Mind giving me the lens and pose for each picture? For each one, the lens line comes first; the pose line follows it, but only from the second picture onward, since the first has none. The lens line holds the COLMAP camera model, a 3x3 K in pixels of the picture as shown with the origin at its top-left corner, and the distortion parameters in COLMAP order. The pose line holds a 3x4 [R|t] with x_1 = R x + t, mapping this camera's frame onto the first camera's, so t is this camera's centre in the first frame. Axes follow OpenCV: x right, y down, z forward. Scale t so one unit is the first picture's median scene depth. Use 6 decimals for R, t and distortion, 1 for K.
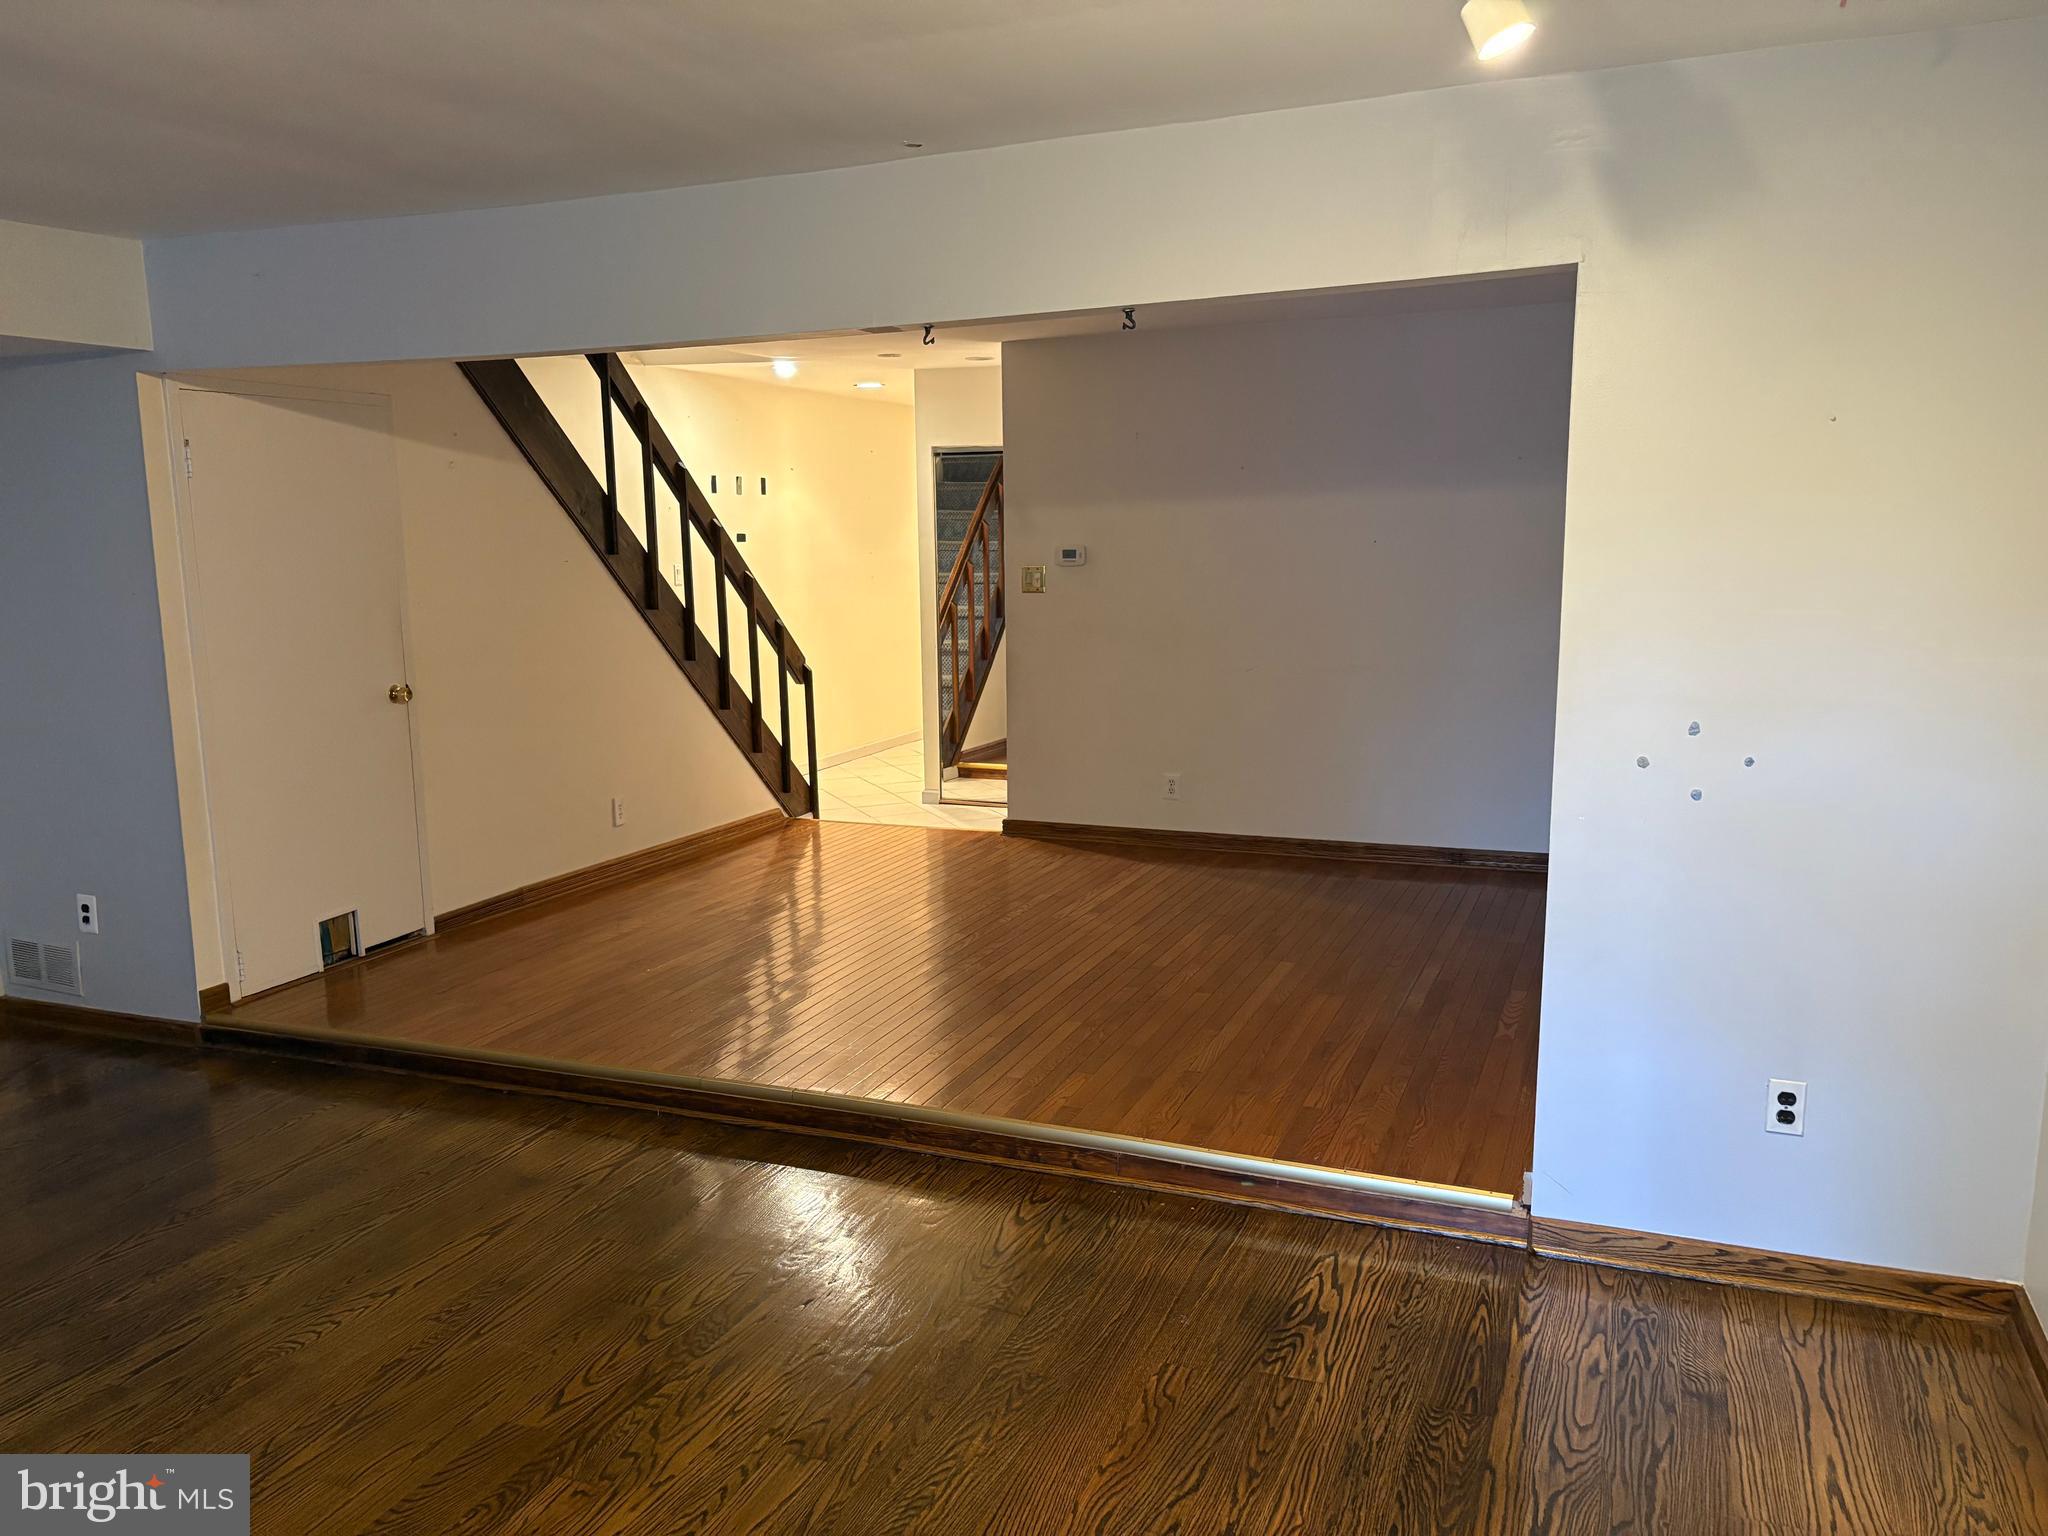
lens RADIAL K [[1558.1, 0, 1020.0], [0, 1558.1, 775.8], [0, 0, 1]] dist [0.026602, -0.022615]
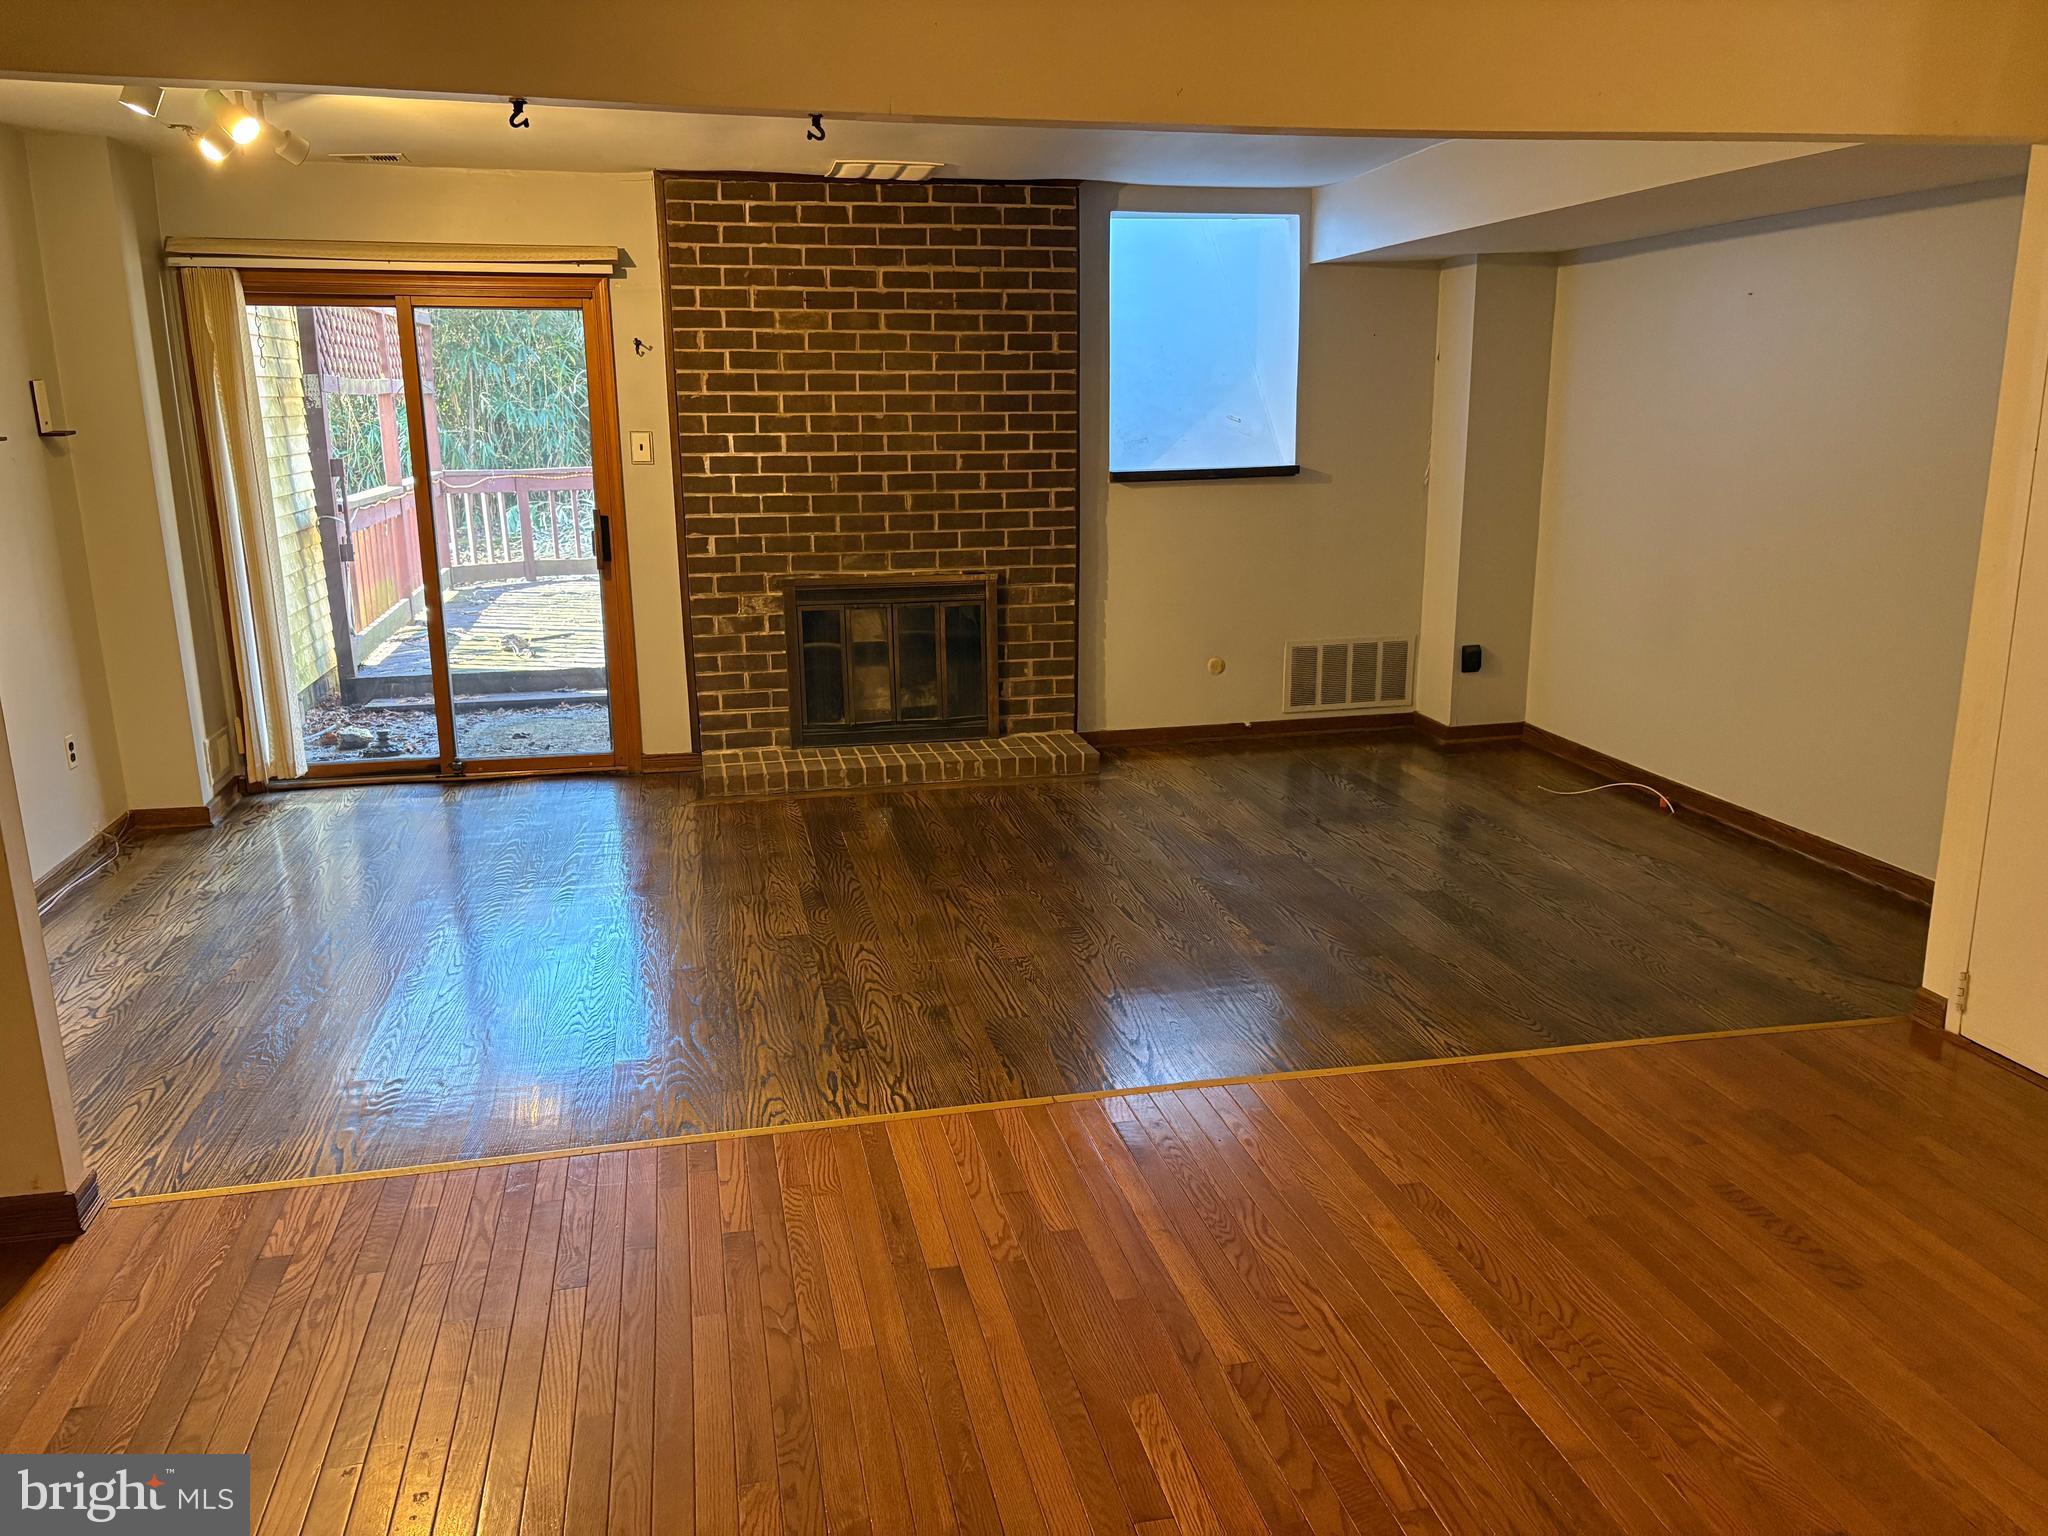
lens RADIAL K [[1529.4, 0, 1028.7], [0, 1529.4, 771.3], [0, 0, 1]] dist [0.077562, -0.107983]
pose [[-0.816514, 0.158378, -0.555177, 0.258924], [-0.073053, 0.925562, 0.371482, -0.229507], [0.572685, 0.343877, -0.744164, 1.399986]]
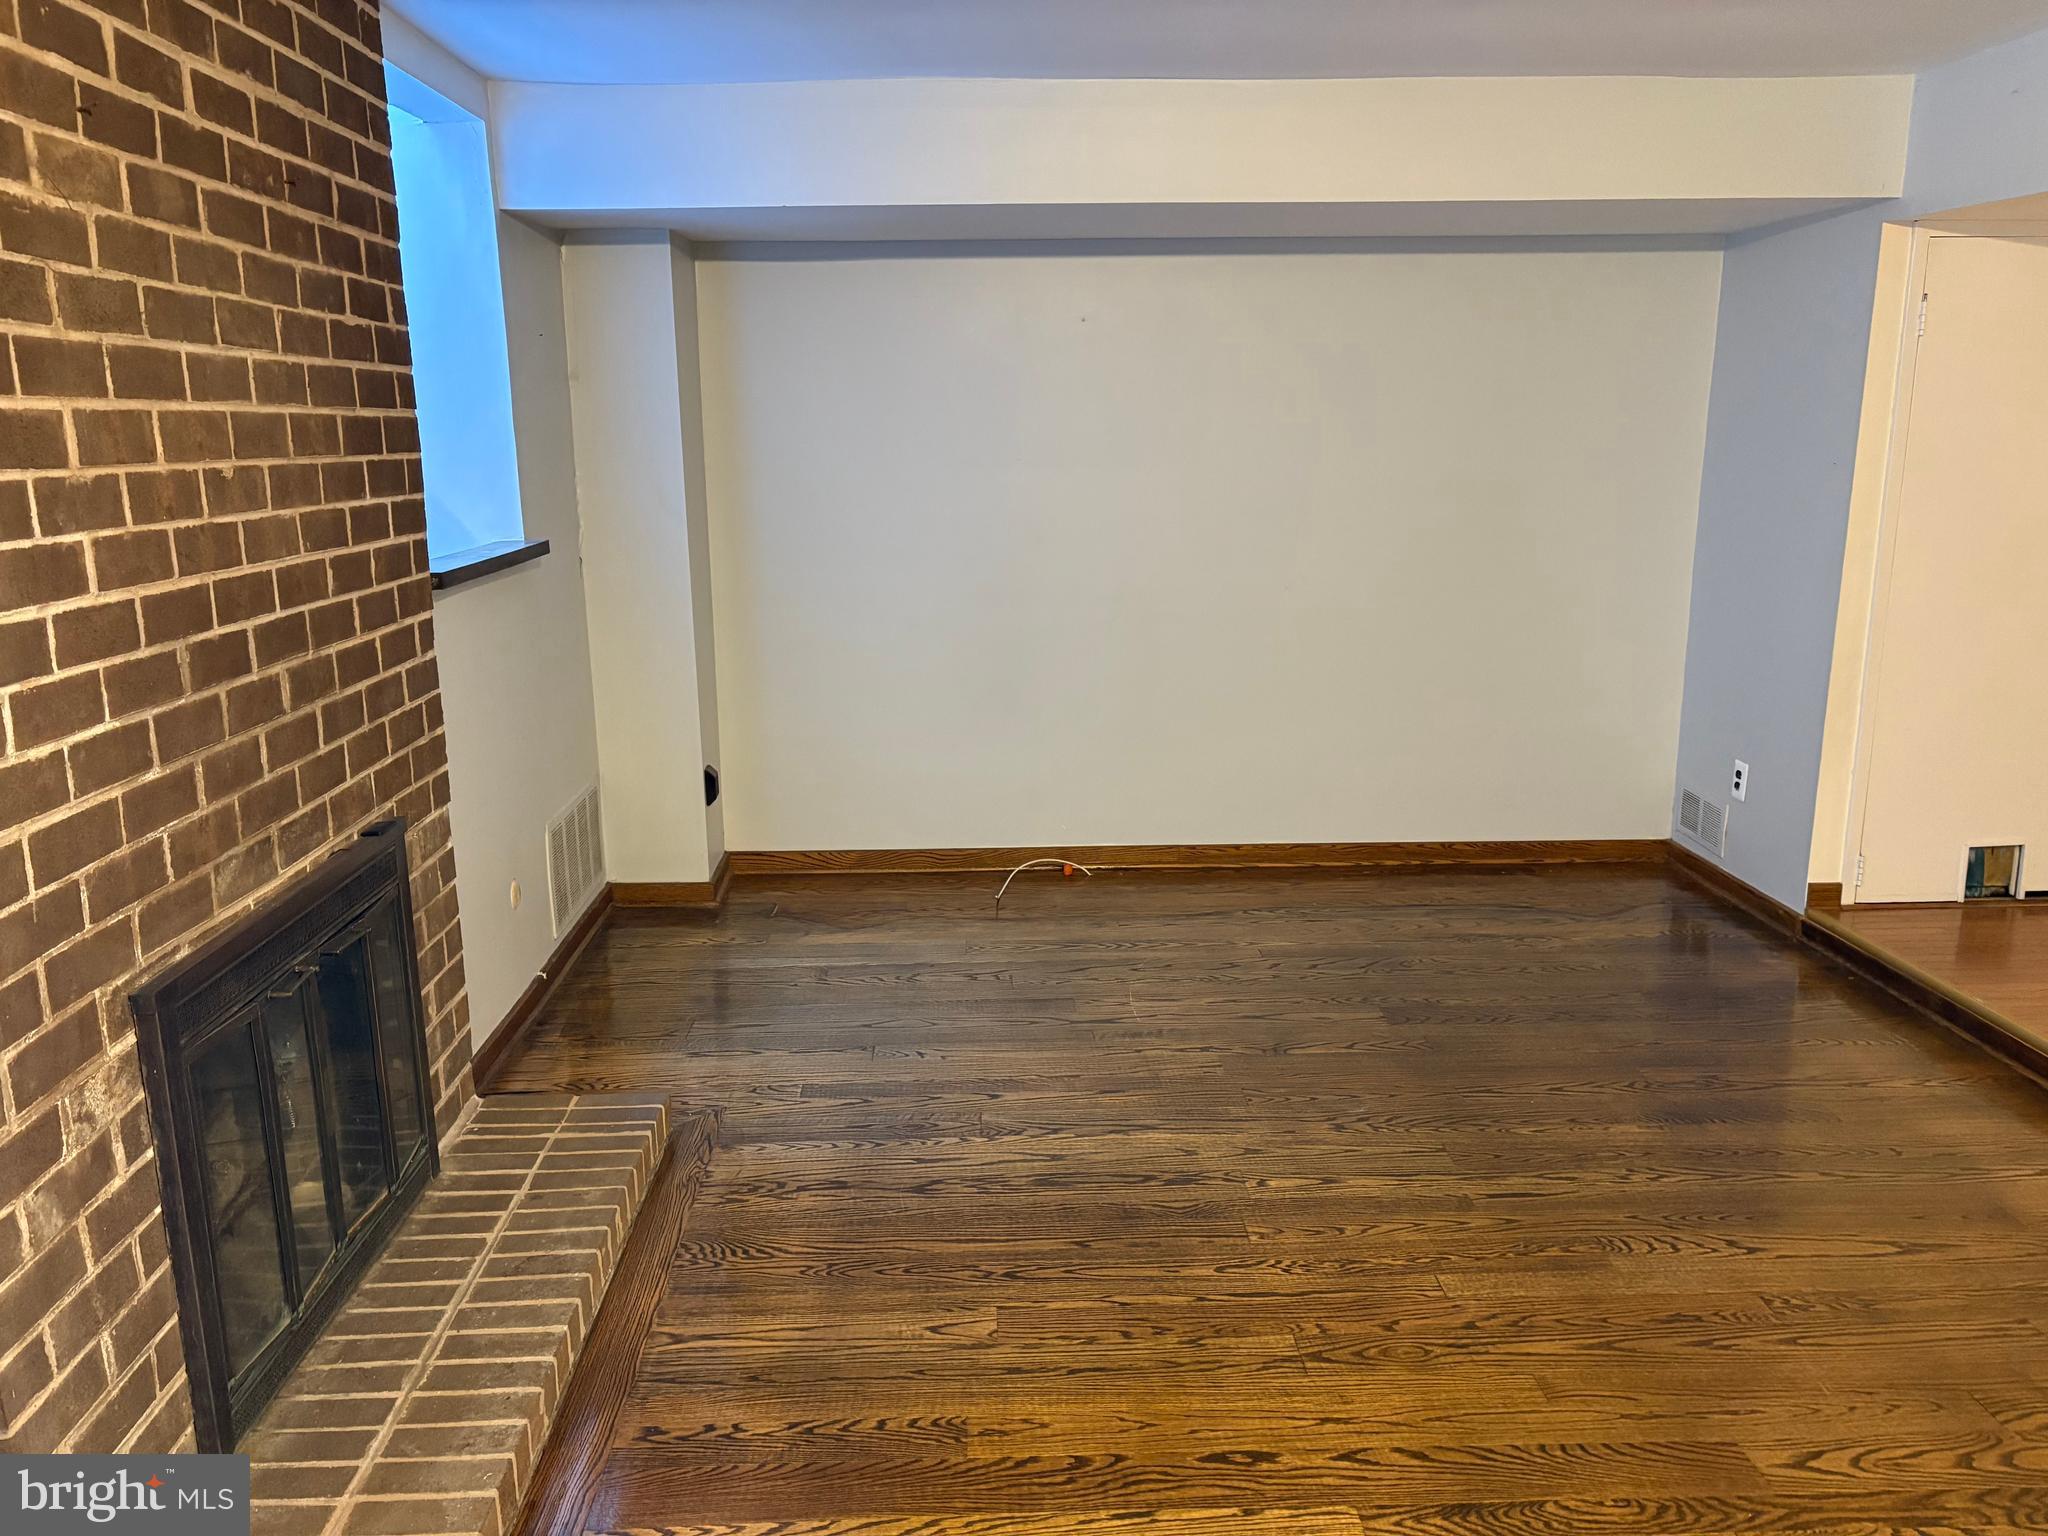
lens RADIAL K [[1544.3, 0, 1014.7], [0, 1544.3, 772.3], [0, 0, 1]] dist [0.060055, -0.062455]
pose [[0.412850, 0.211989, -0.885785, 0.119804], [-0.143293, 0.975543, 0.166684, -0.020427], [0.899456, 0.058112, 0.433130, 0.157407]]
